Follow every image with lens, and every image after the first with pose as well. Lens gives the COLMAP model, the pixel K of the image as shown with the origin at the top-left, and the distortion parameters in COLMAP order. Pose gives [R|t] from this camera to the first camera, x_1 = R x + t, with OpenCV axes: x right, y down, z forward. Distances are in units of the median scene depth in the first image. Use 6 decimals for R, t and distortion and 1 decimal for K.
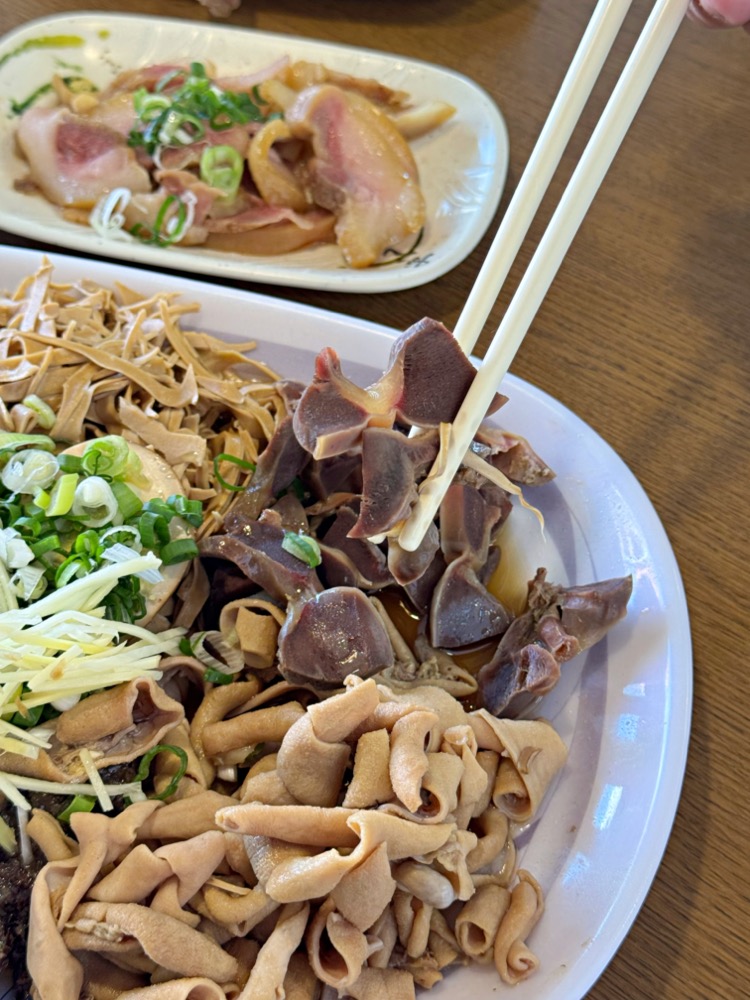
lens RADIAL K [[1459.0, 0, 375.0], [0, 1459.0, 500.0], [0, 0, 1]] dist [0.028345, 0.027017]
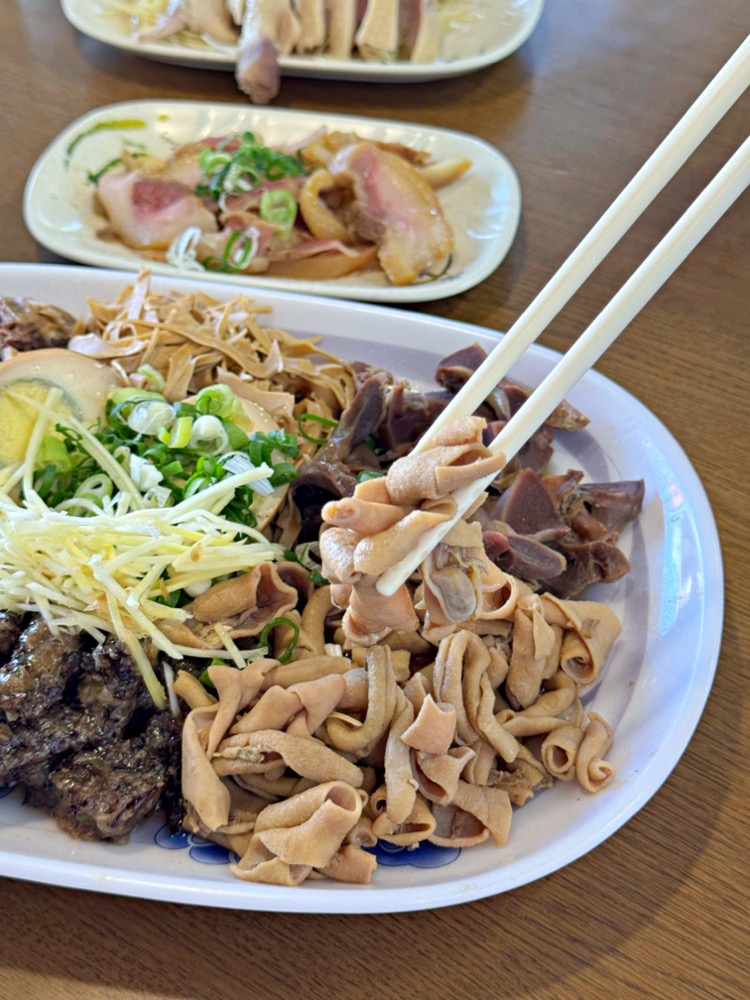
lens RADIAL K [[1441.0, 0, 374.4], [0, 1441.0, 519.2], [0, 0, 1]] dist [0.064670, -0.016102]
pose [[0.998839, -0.039371, 0.027763, -0.091207], [0.042505, 0.991470, -0.123210, 0.214047], [-0.022675, 0.124247, 0.991992, -0.152932]]
